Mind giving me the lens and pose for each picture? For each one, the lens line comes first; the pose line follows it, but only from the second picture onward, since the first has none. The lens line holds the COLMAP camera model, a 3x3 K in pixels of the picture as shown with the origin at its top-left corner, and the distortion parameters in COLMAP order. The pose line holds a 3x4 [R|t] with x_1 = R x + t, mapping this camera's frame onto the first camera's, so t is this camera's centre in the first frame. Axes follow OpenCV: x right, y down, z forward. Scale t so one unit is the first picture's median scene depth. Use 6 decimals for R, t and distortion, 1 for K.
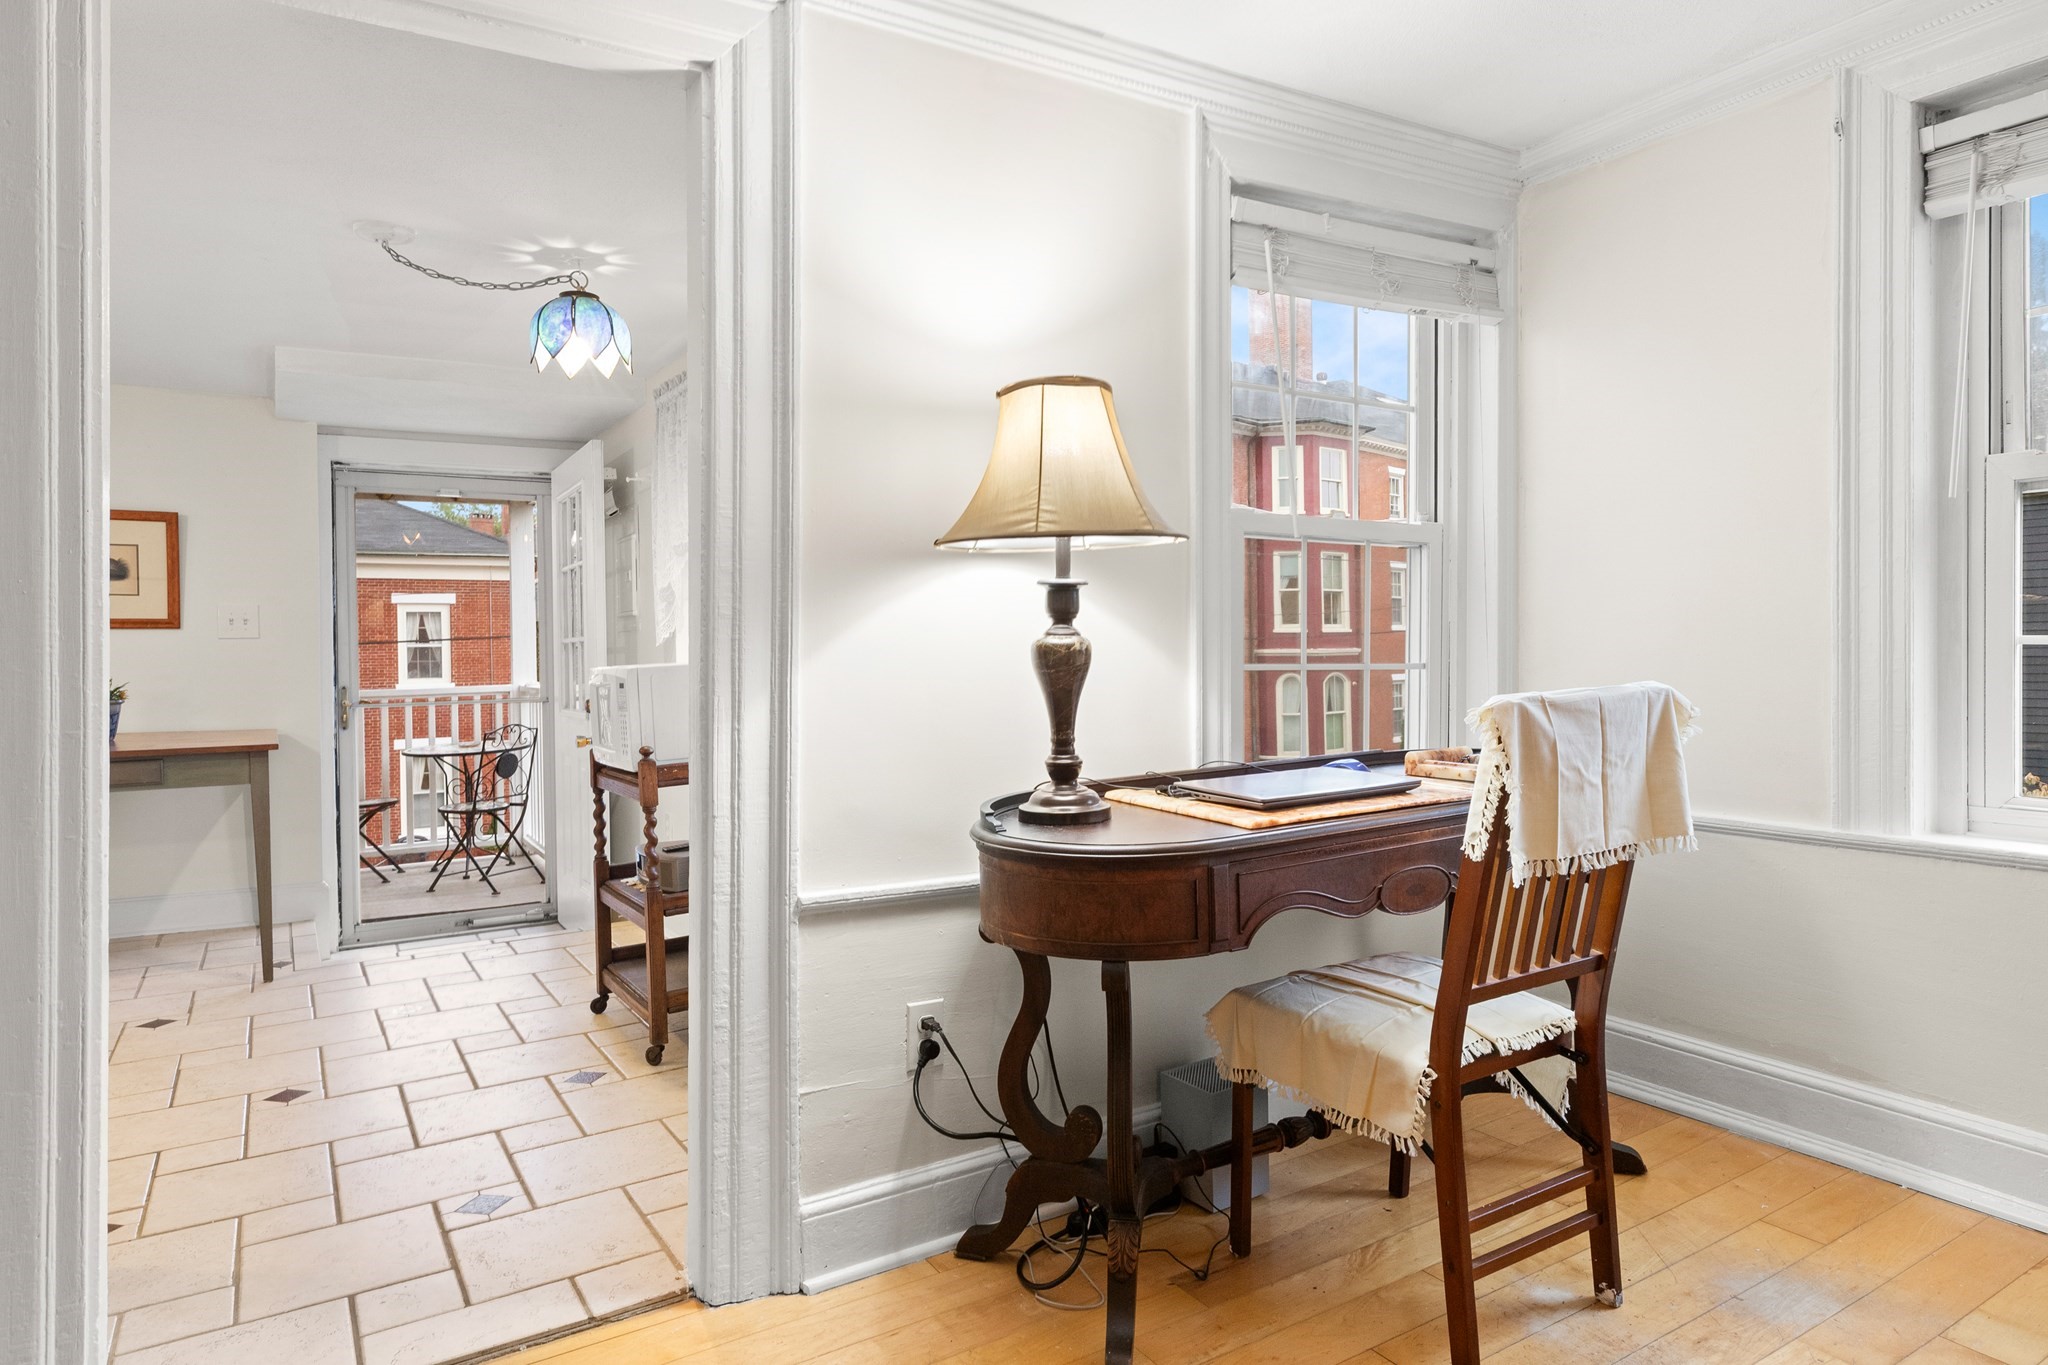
lens RADIAL K [[1227.2, 0, 1024.1], [0, 1227.2, 654.0], [0, 0, 1]] dist [-0.000373, 0.000414]
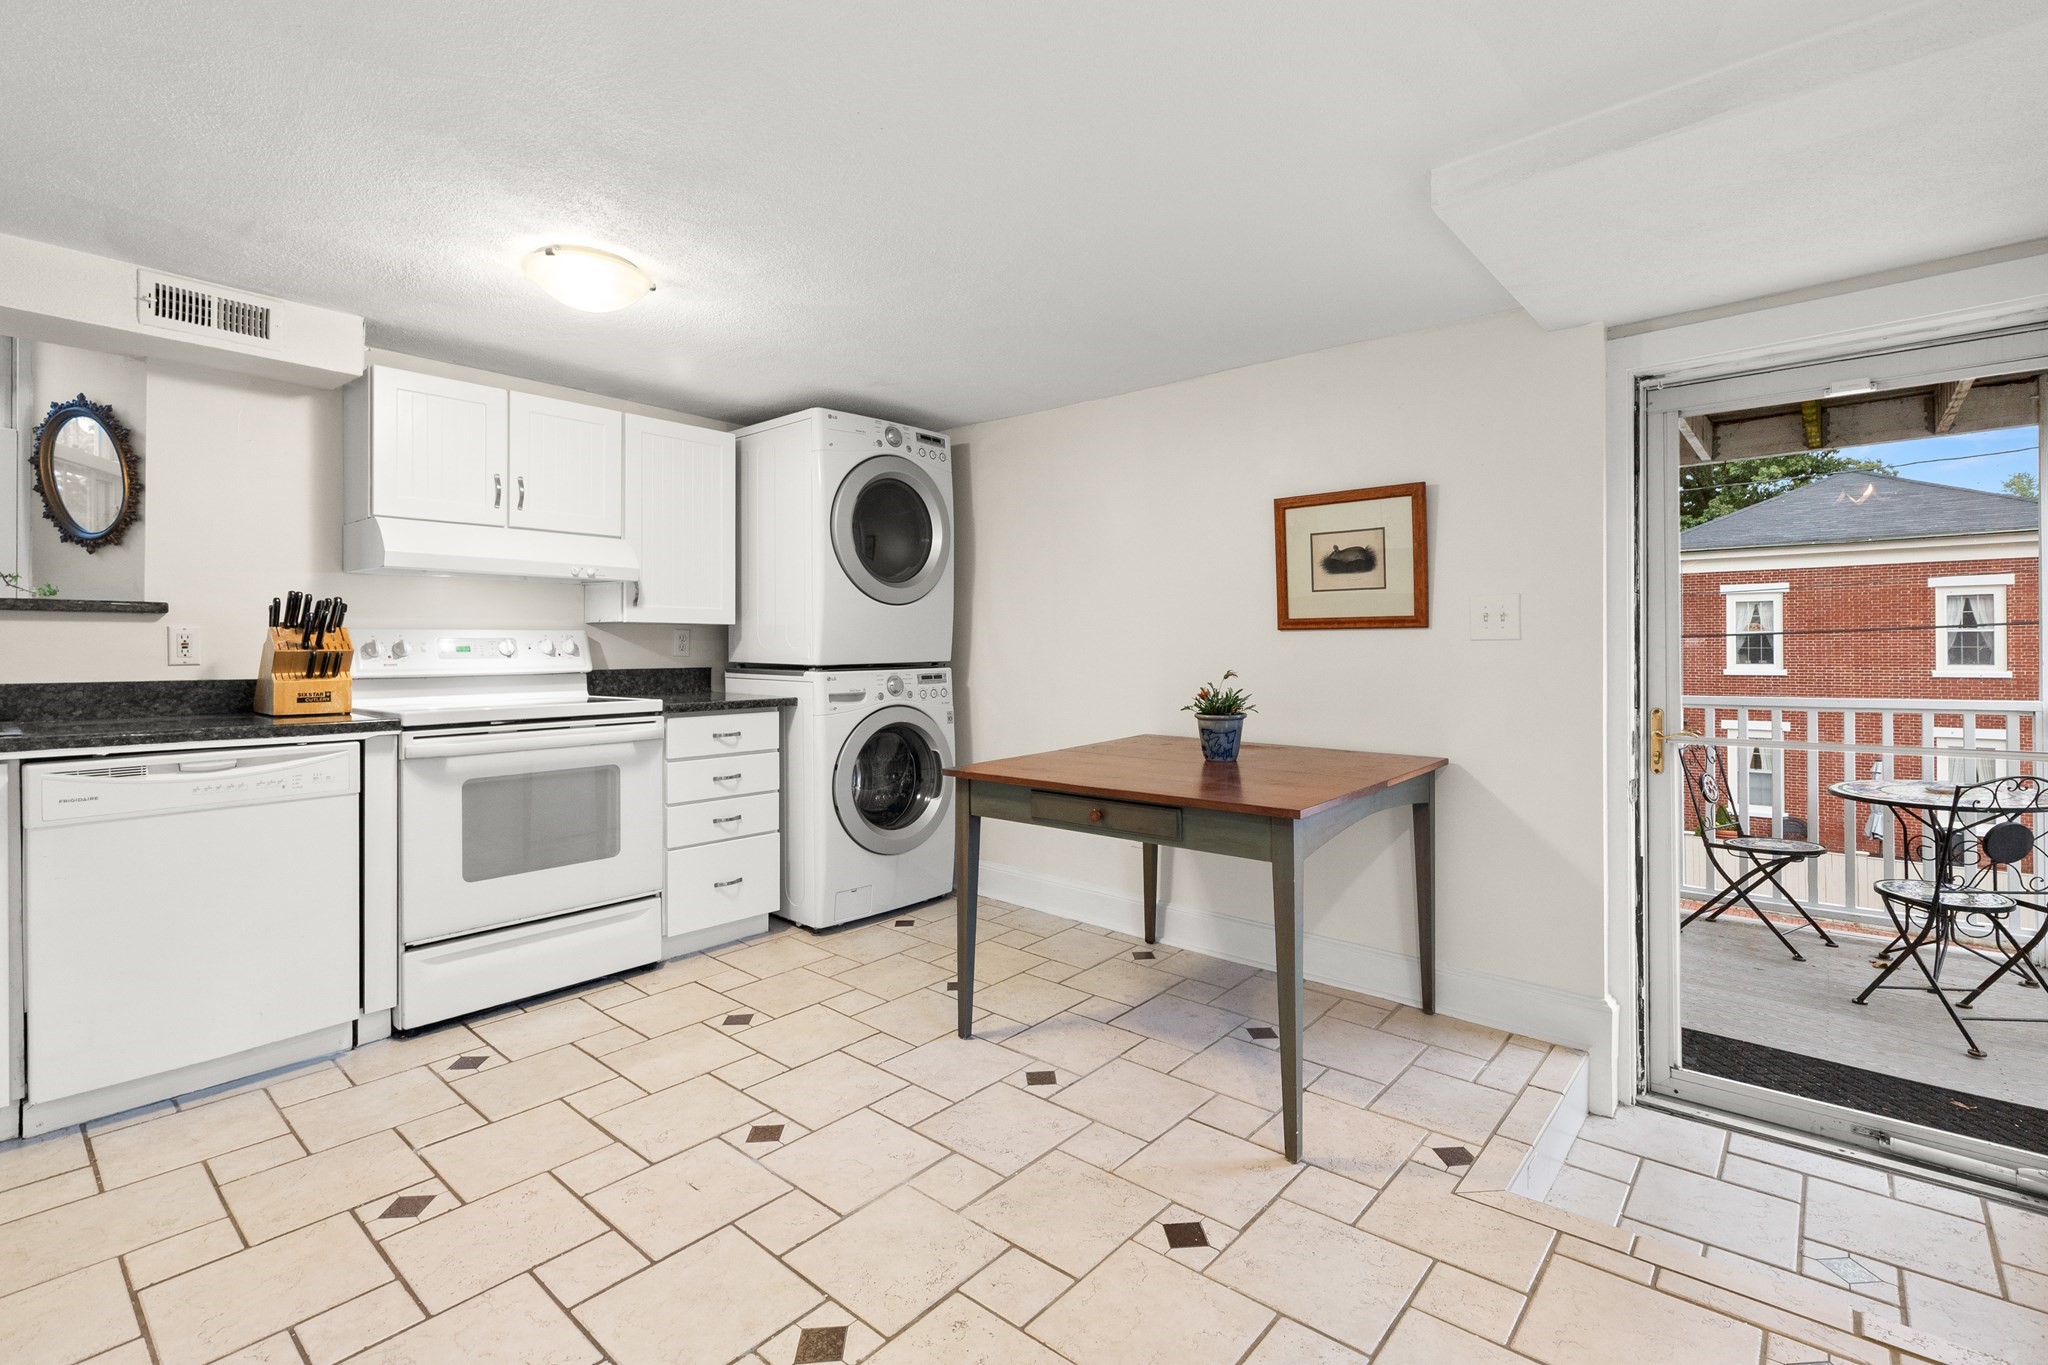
lens RADIAL K [[930.5, 0, 1058.6], [0, 930.5, 646.1], [0, 0, 1]] dist [0.008185, -0.000832]
pose [[0.324503, 0.011367, -0.945816, -0.176023], [-0.000721, 0.999930, 0.011770, -0.014263], [0.945885, -0.003137, 0.324488, 0.523781]]
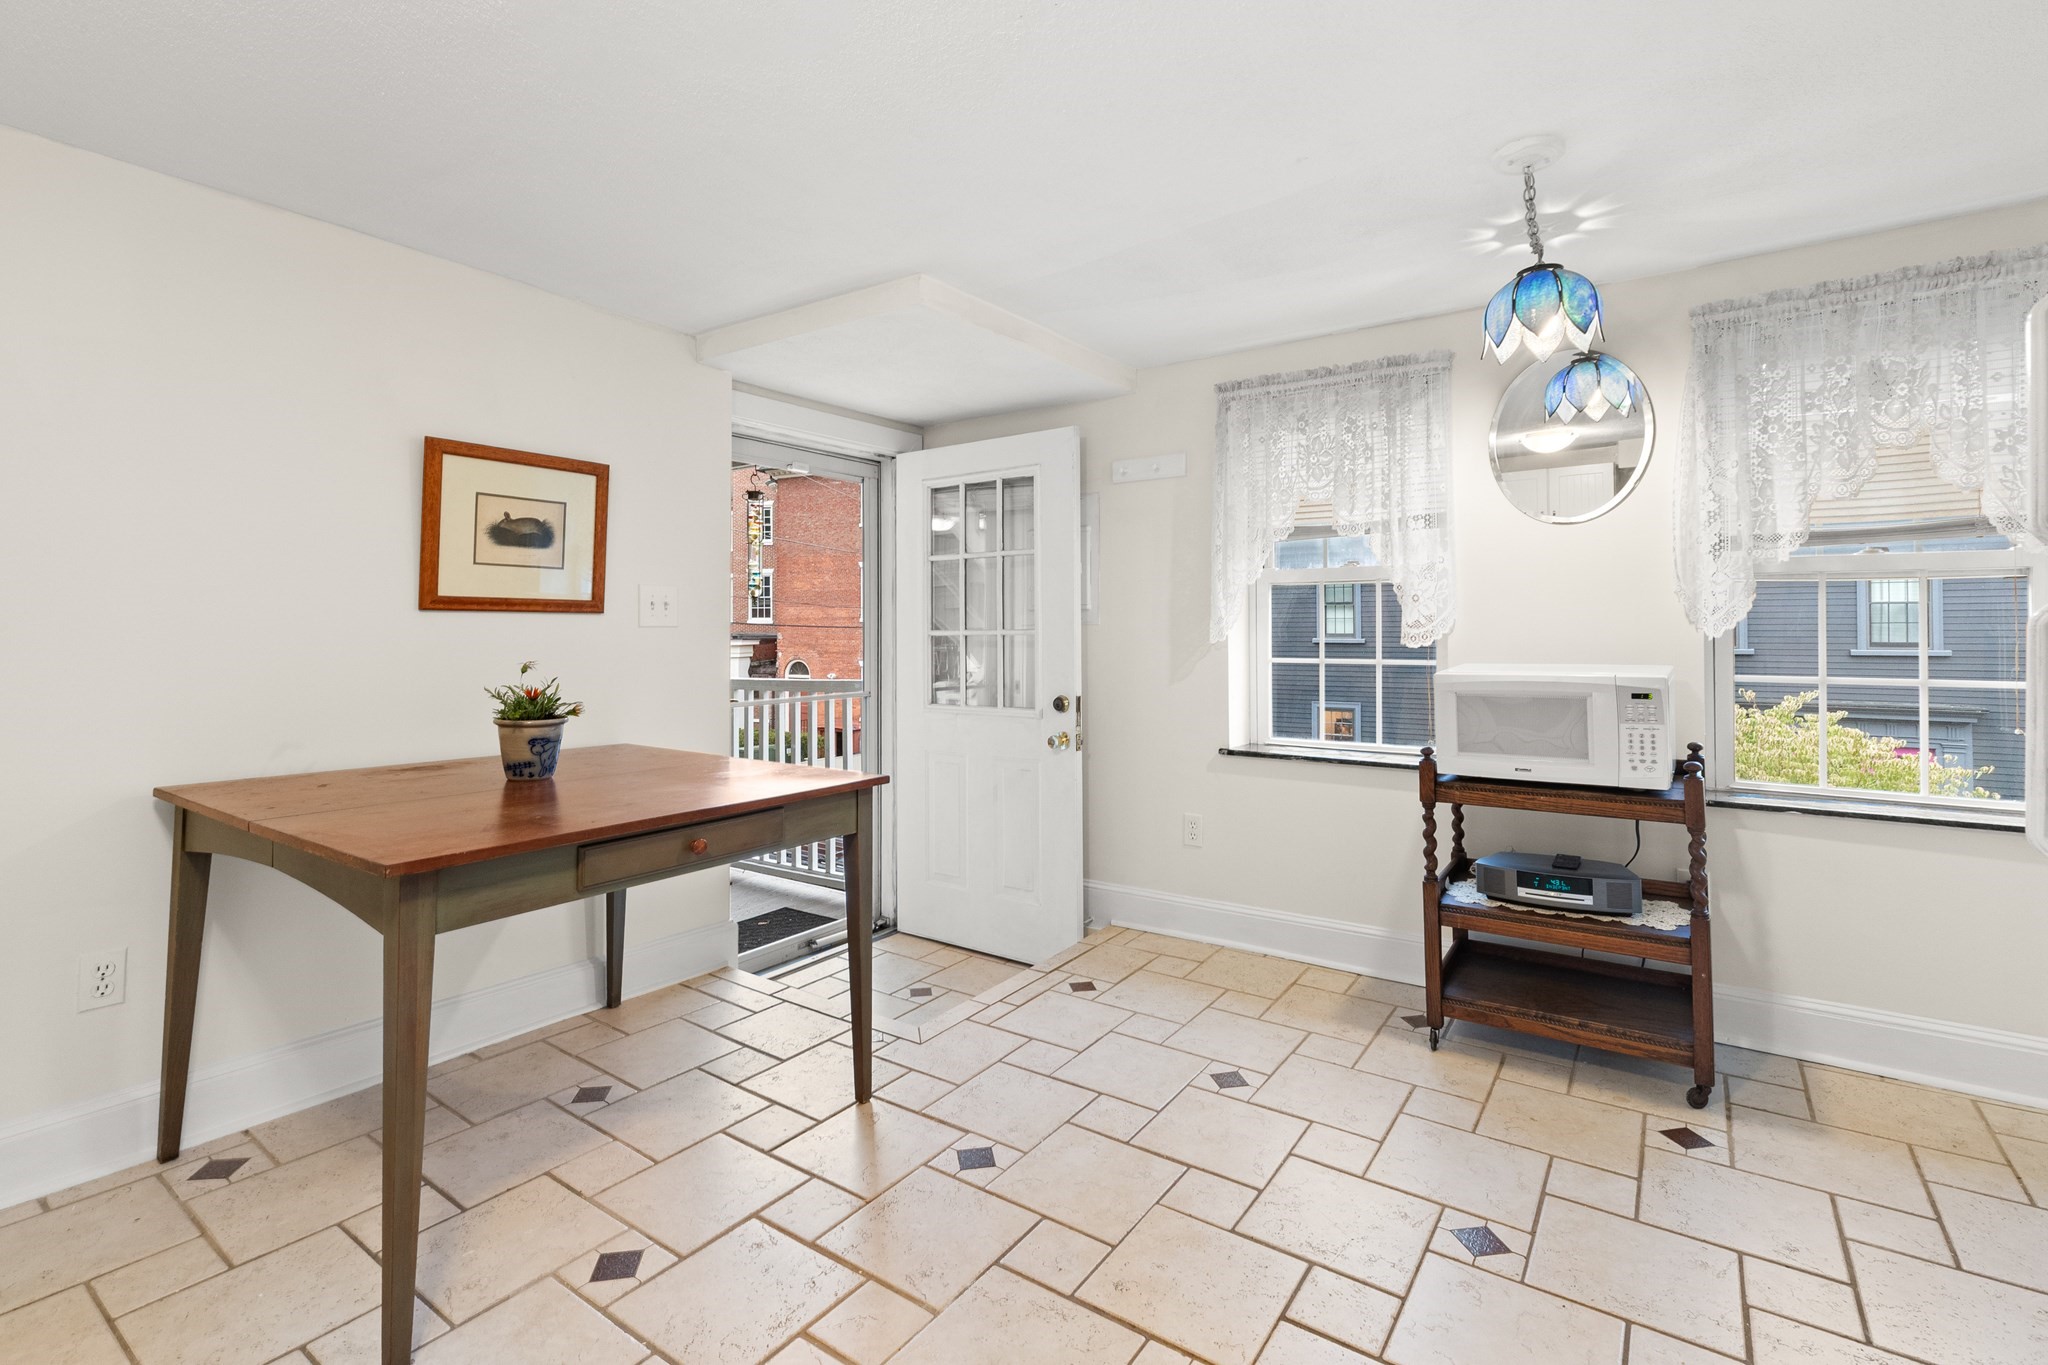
lens RADIAL K [[930.5, 0, 1024.0], [0, 930.5, 624.7], [0, 0, 1]] dist [0.008185, -0.000832]
pose [[0.916974, 0.018640, 0.398512, -0.615377], [-0.013369, 0.999783, -0.016003, -0.007176], [-0.398724, 0.009347, 0.917024, 0.320303]]
